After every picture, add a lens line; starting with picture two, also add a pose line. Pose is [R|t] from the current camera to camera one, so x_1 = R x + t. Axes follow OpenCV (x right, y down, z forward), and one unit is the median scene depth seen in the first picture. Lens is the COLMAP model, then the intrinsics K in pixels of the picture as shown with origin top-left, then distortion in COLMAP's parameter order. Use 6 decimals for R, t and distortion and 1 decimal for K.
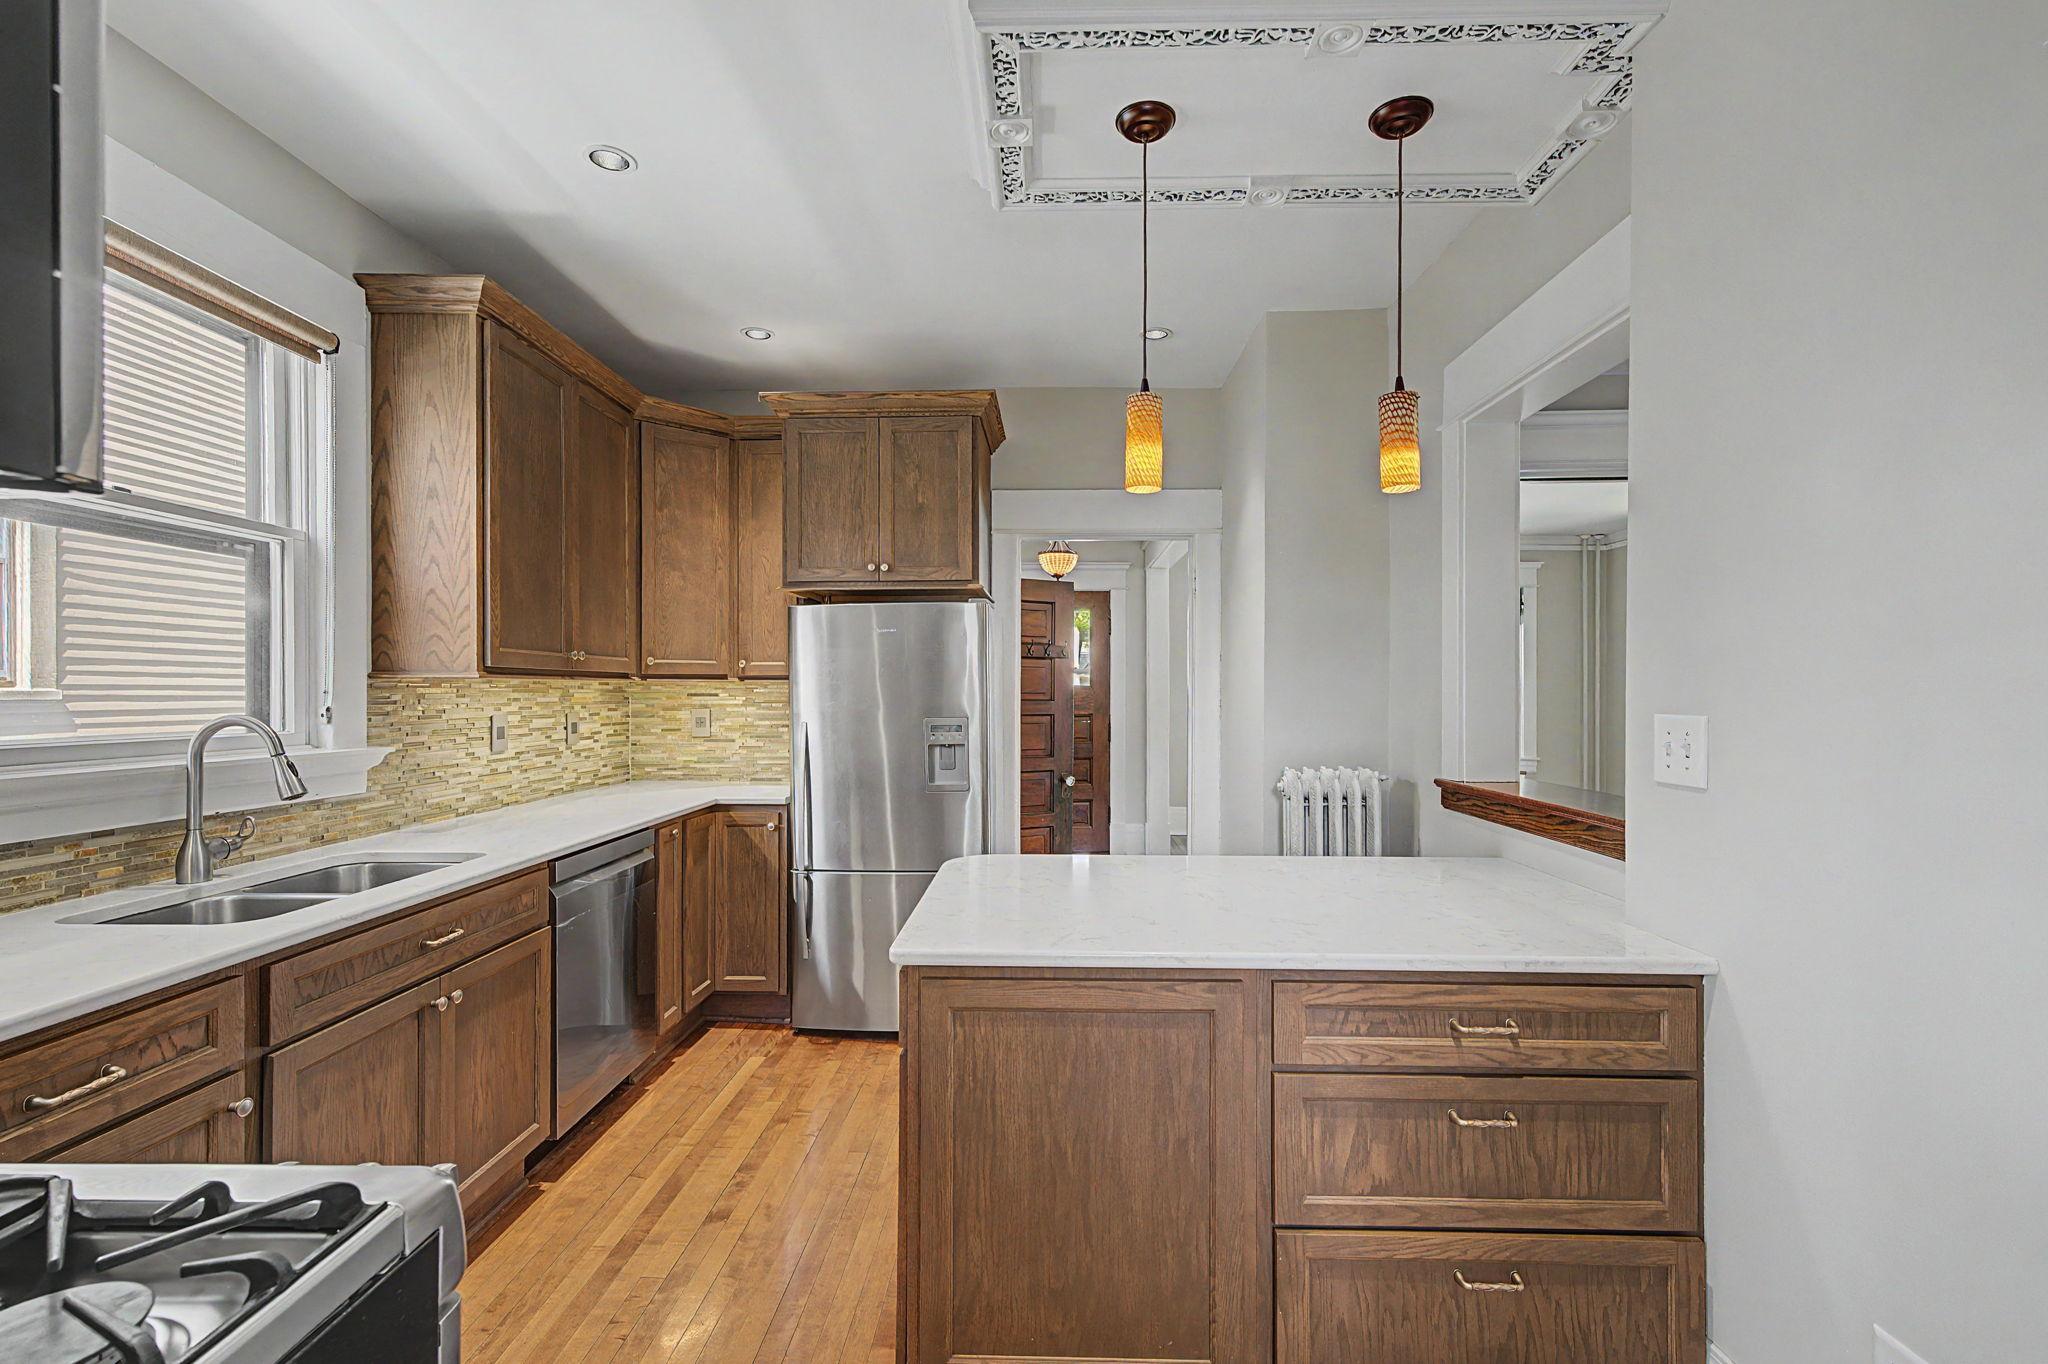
lens RADIAL K [[884.2, 0, 1043.1], [0, 884.2, 693.1], [0, 0, 1]] dist [0.003856, 0.001278]
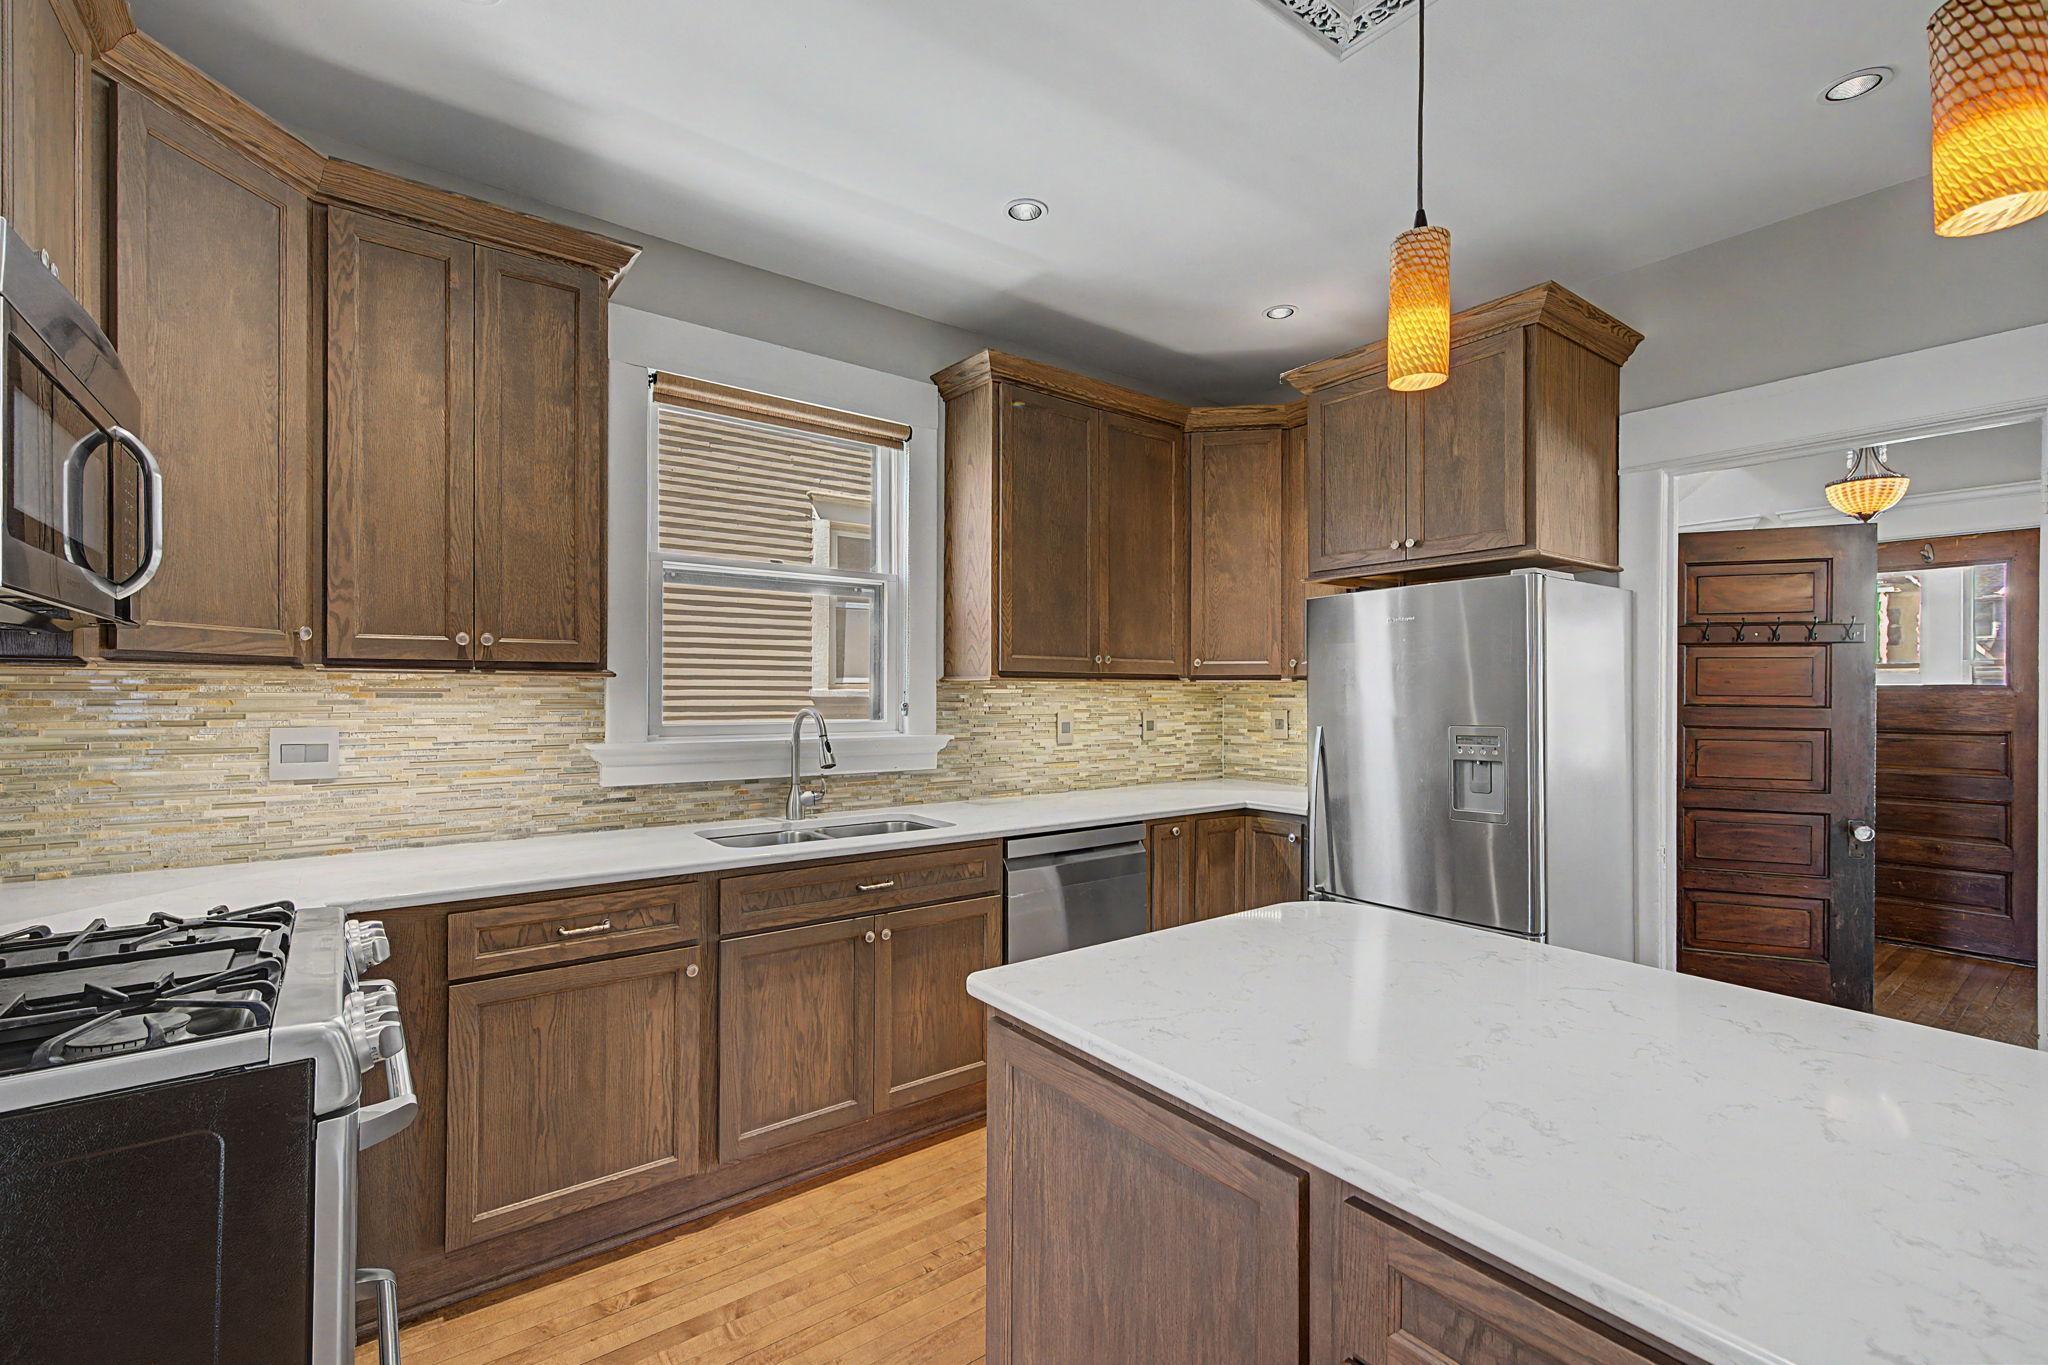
lens RADIAL K [[884.2, 0, 1032.7], [0, 884.2, 693.4], [0, 0, 1]] dist [0.003856, 0.001278]
pose [[0.629400, 0.002191, -0.777078, 0.284505], [-0.003871, 0.999992, -0.000316, 0.000440], [0.777071, 0.003206, 0.629404, 0.238593]]
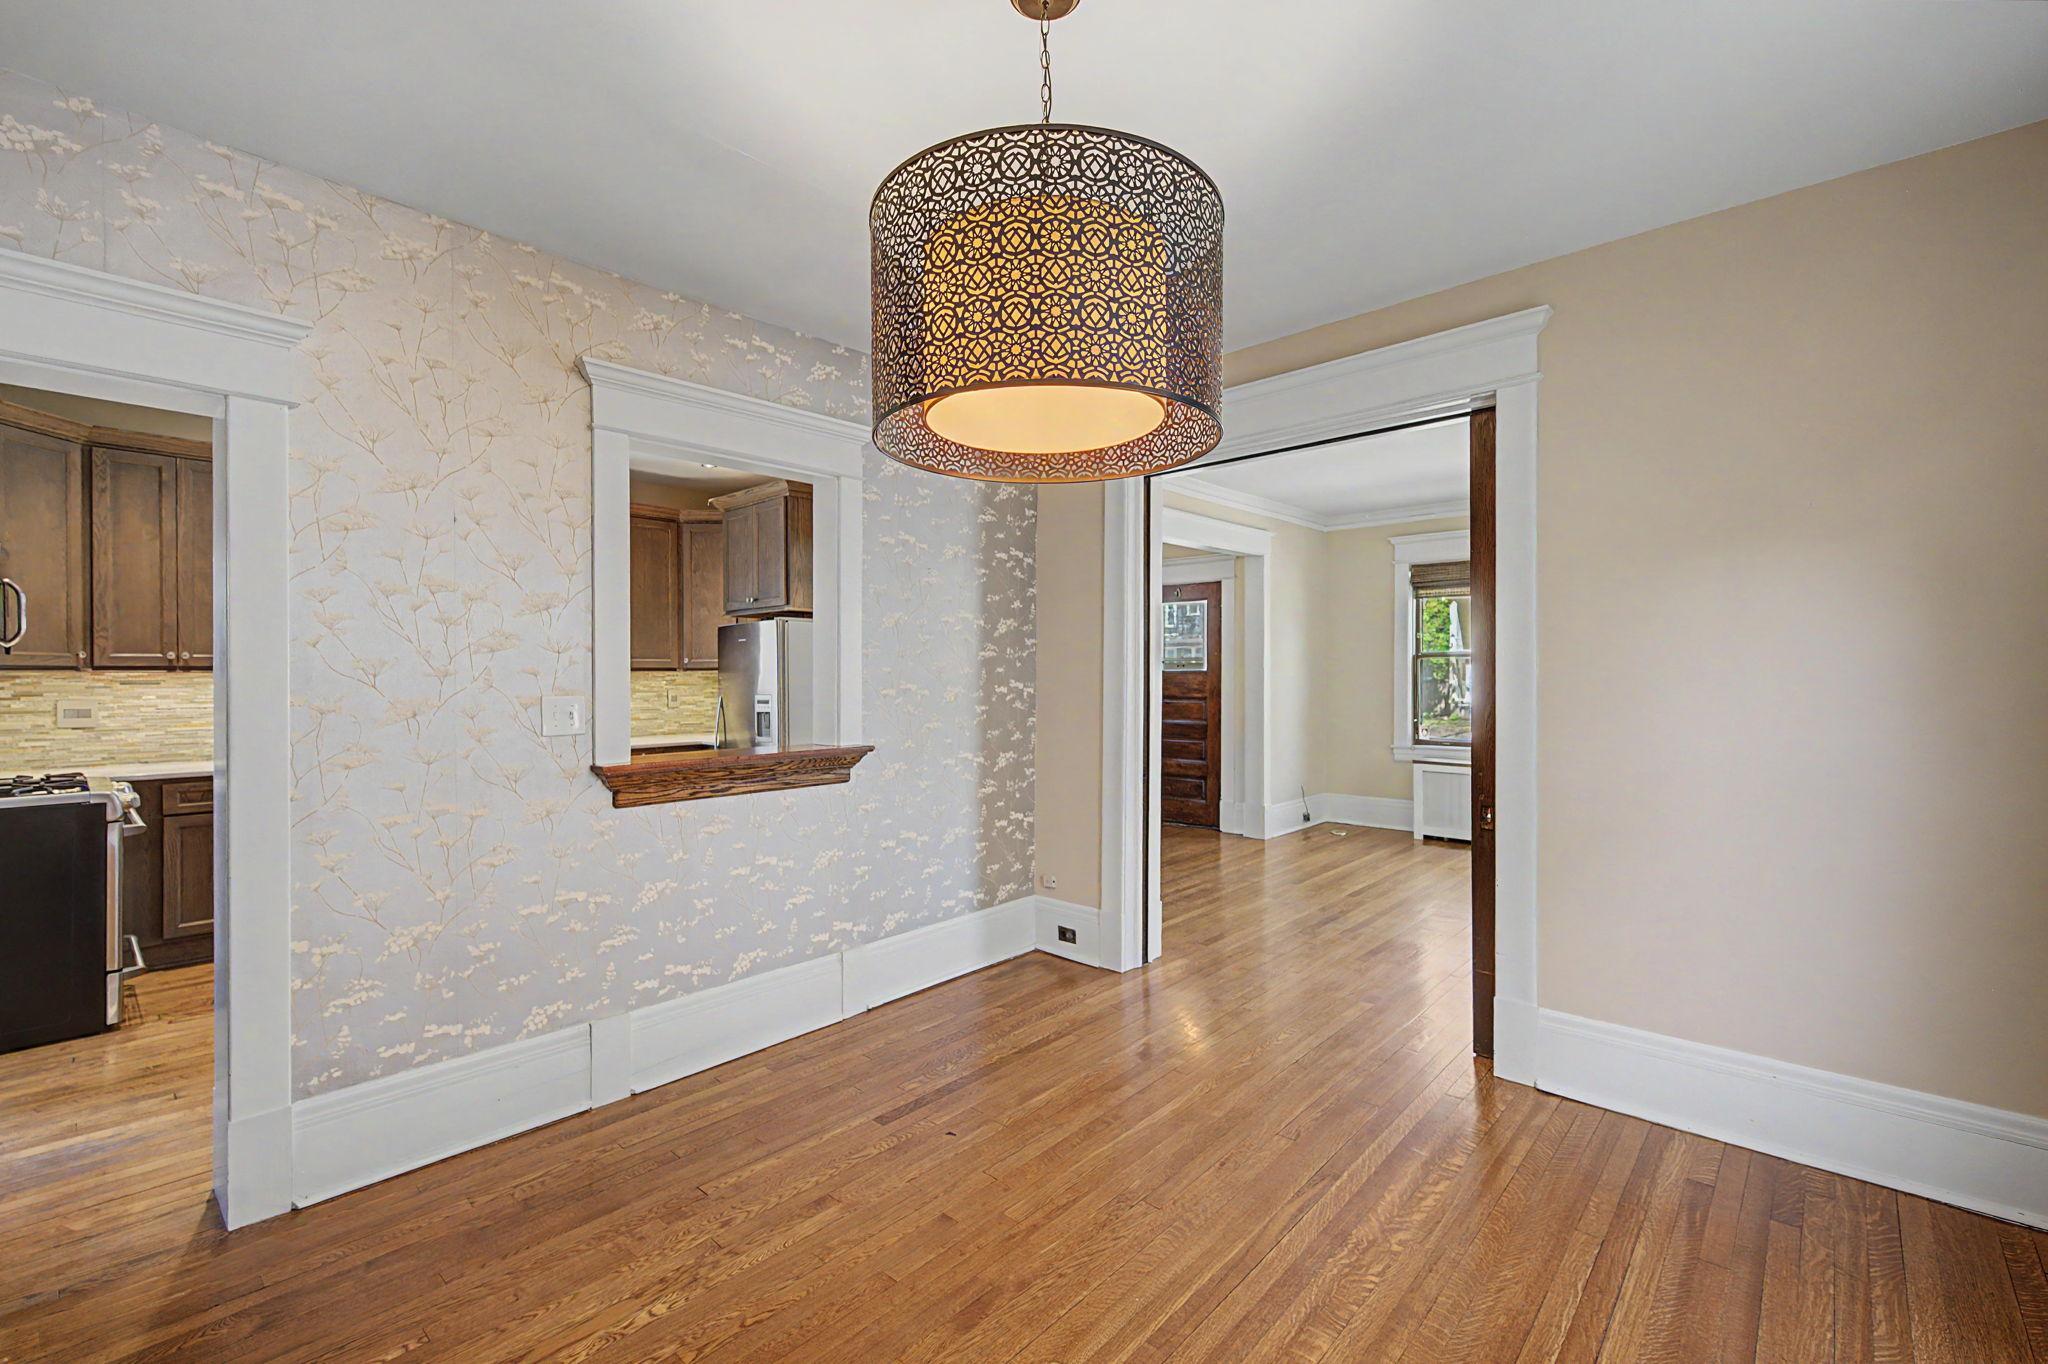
lens RADIAL K [[884.2, 0, 1035.3], [0, 884.2, 681.5], [0, 0, 1]] dist [0.003856, 0.001278]
pose [[0.756897, 0.002741, -0.653528, 1.429266], [0.001727, 0.999979, 0.006193, -0.005680], [0.653532, -0.005816, 0.756877, 0.156836]]
